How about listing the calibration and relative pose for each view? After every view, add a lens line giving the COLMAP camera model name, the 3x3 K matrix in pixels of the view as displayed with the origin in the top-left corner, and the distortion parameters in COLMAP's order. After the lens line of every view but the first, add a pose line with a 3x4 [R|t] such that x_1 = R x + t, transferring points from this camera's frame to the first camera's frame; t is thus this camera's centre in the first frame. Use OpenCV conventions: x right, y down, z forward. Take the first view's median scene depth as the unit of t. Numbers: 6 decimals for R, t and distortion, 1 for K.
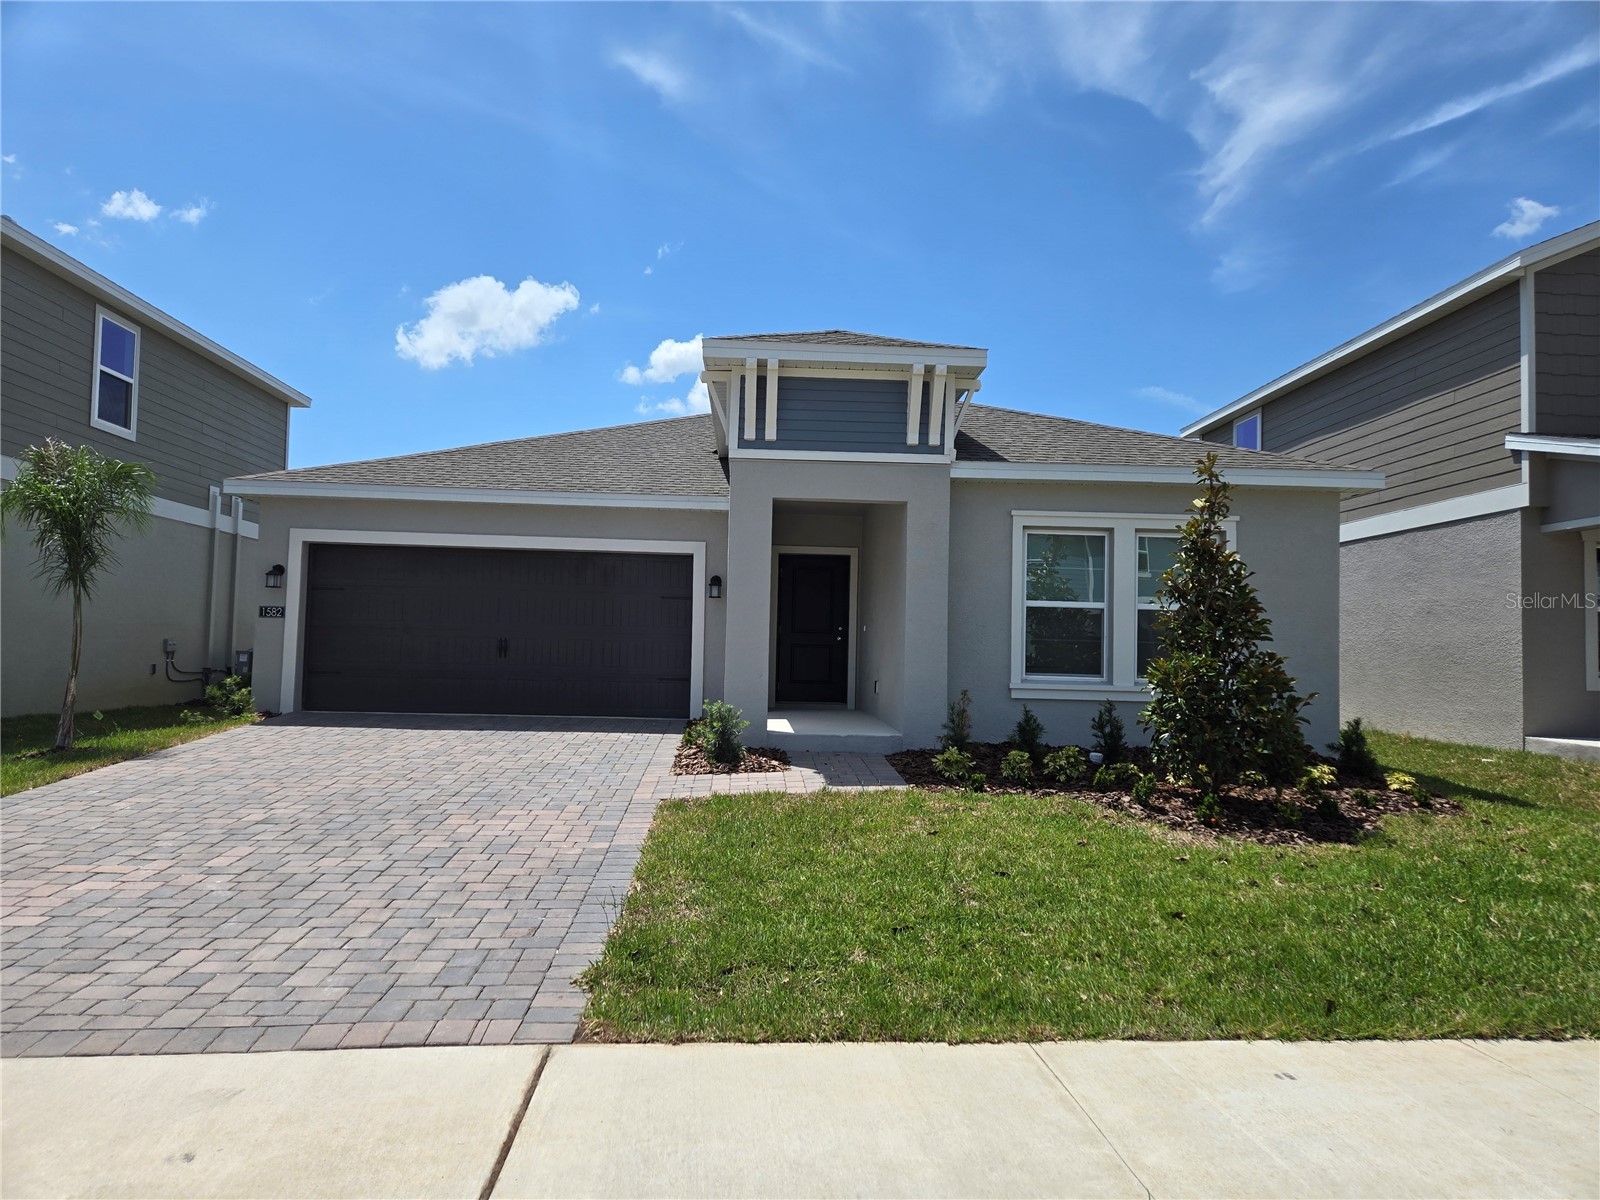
lens RADIAL K [[1064.8, 0, 800.0], [0, 1064.8, 600.0], [0, 0, 1]] dist [0.079383, -0.063939]
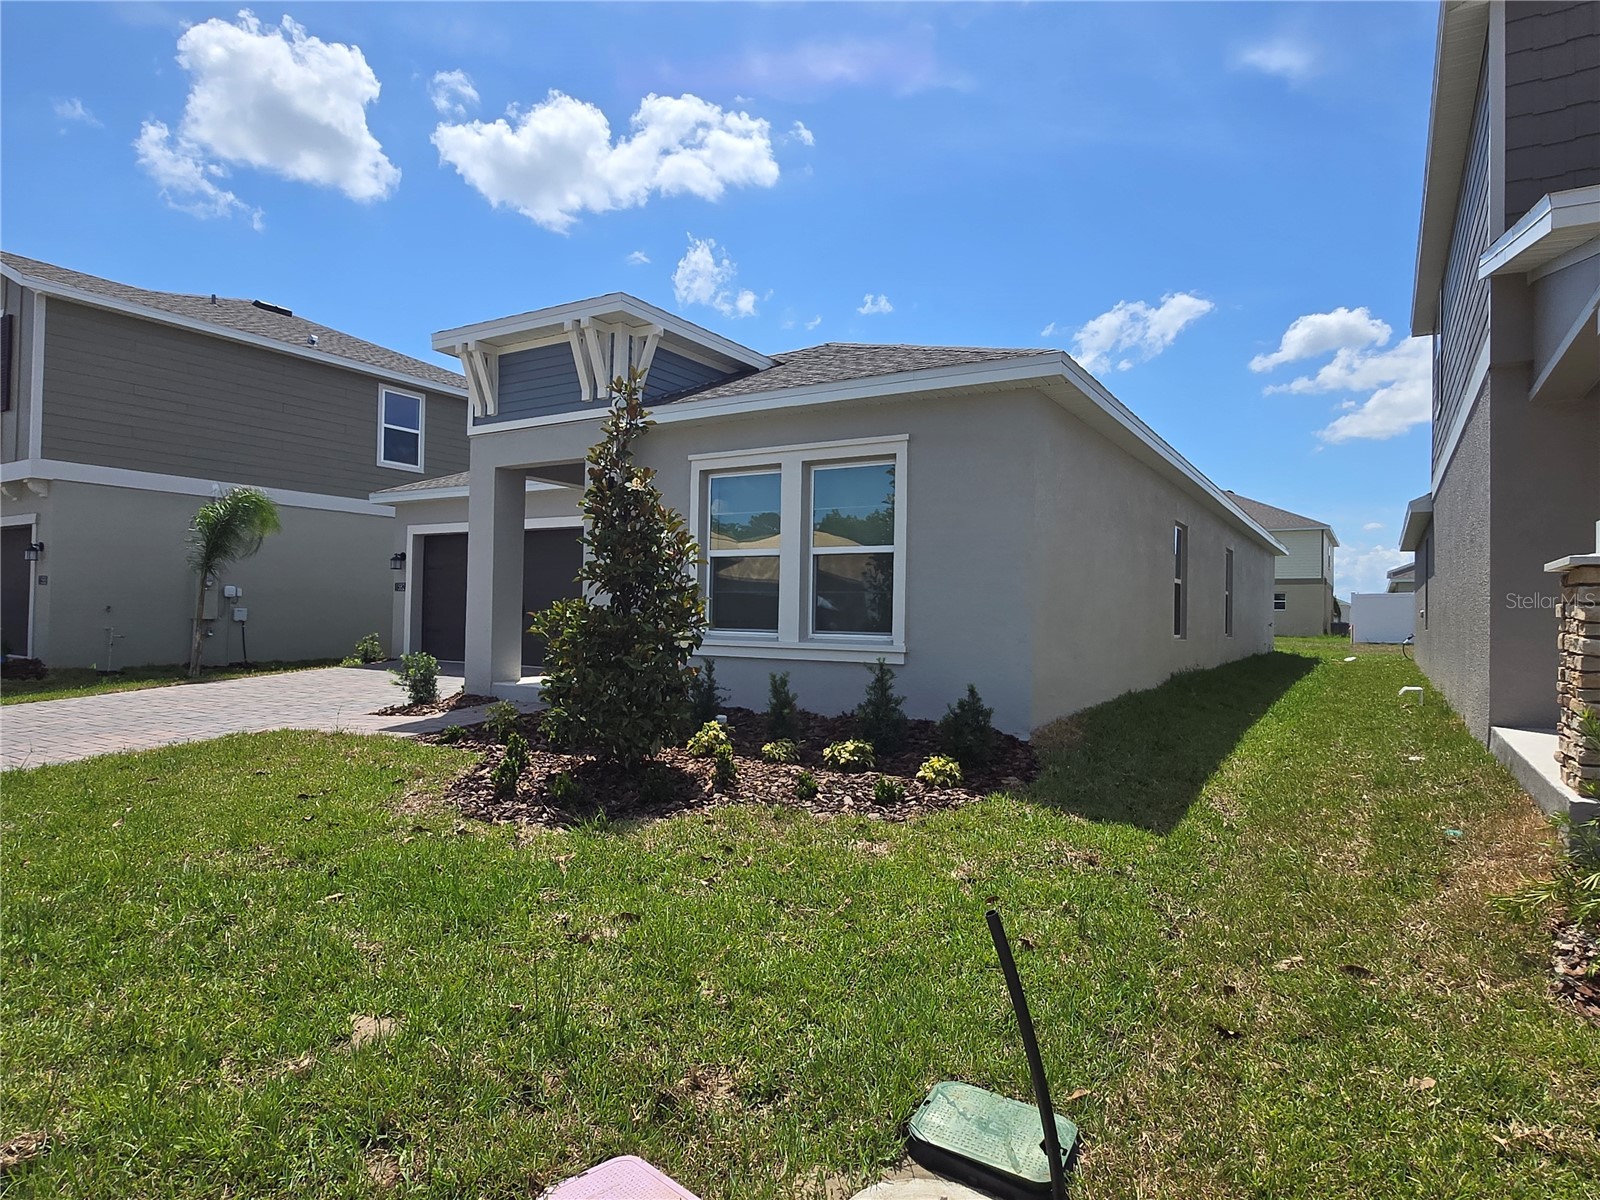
lens RADIAL K [[928.0, 0, 800.0], [0, 928.0, 600.0], [0, 0, 1]] dist [-0.000769, 0.000061]
pose [[0.821592, -0.019380, -0.569747, 0.836241], [0.032705, 0.999378, 0.013168, 0.039811], [0.569137, -0.029453, 0.821715, 0.432030]]
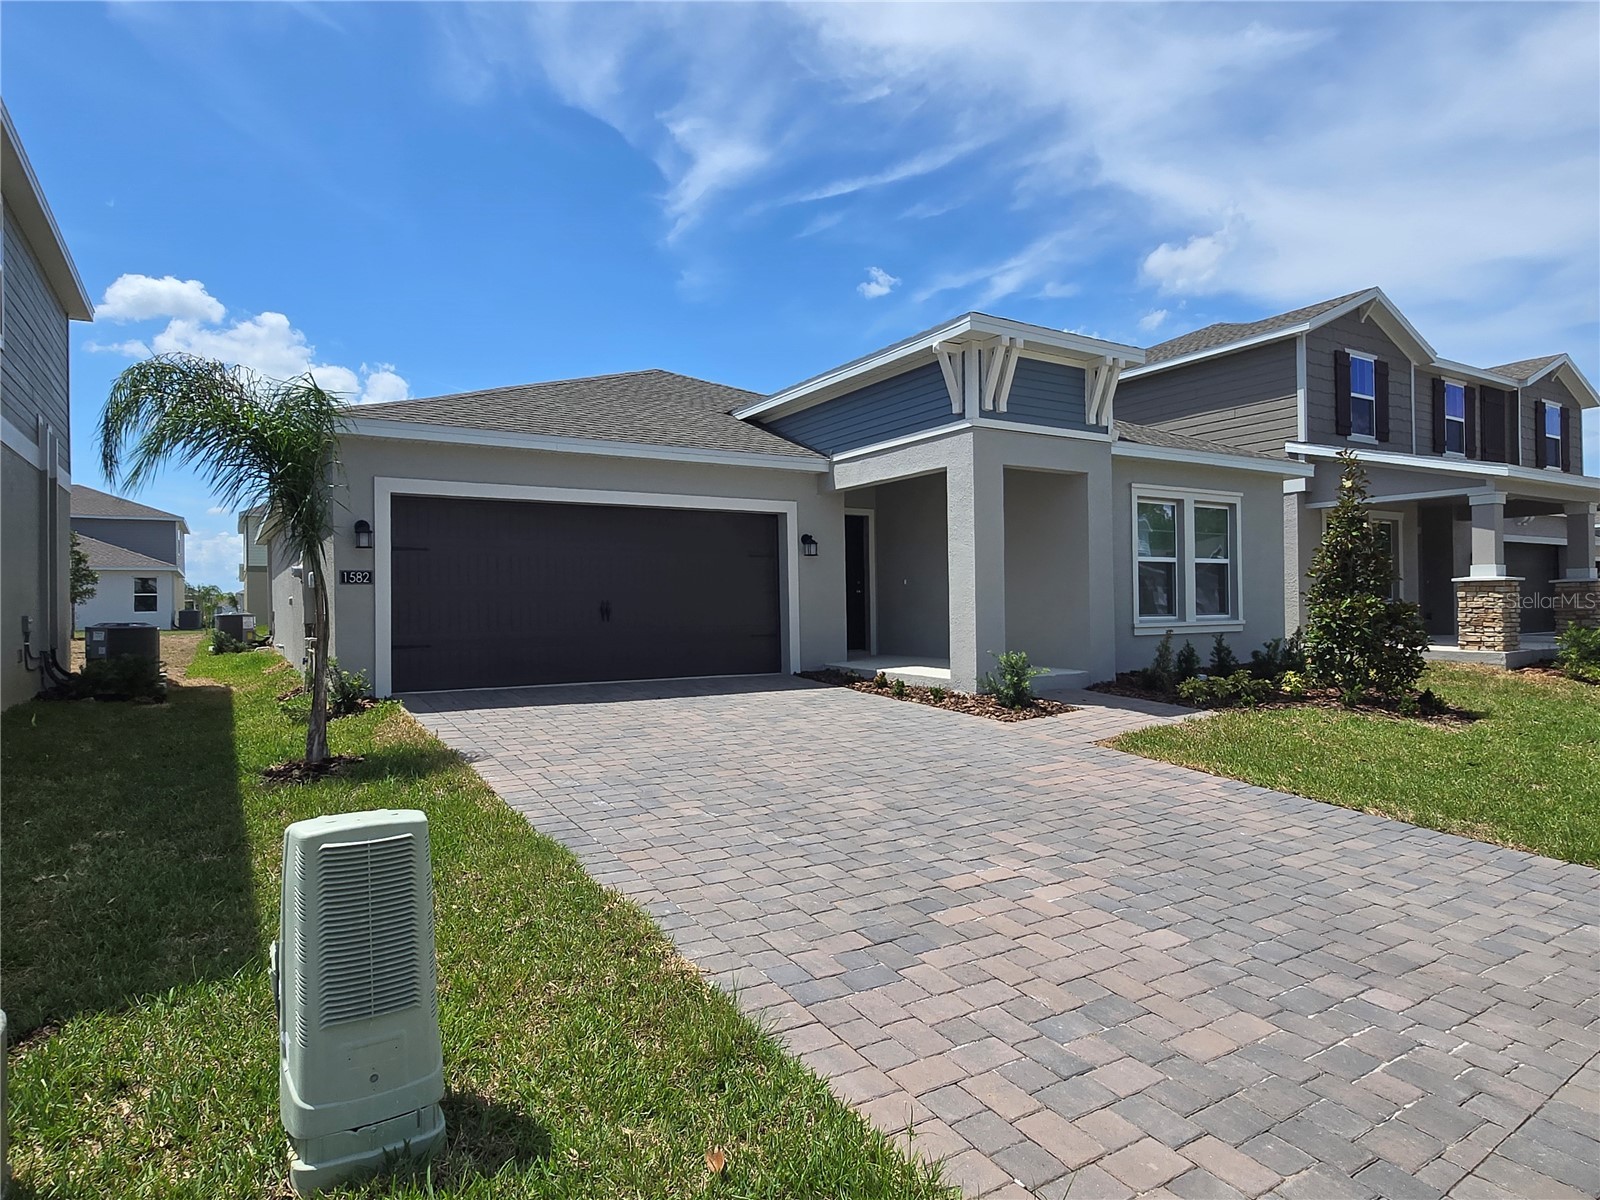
lens RADIAL K [[928.0, 0, 800.0], [0, 928.0, 600.0], [0, 0, 1]] dist [-0.000769, 0.000061]
pose [[0.870628, -0.031307, 0.490945, -0.745030], [0.006598, 0.998626, 0.051980, -0.008811], [-0.491898, -0.042017, 0.869638, 0.290458]]
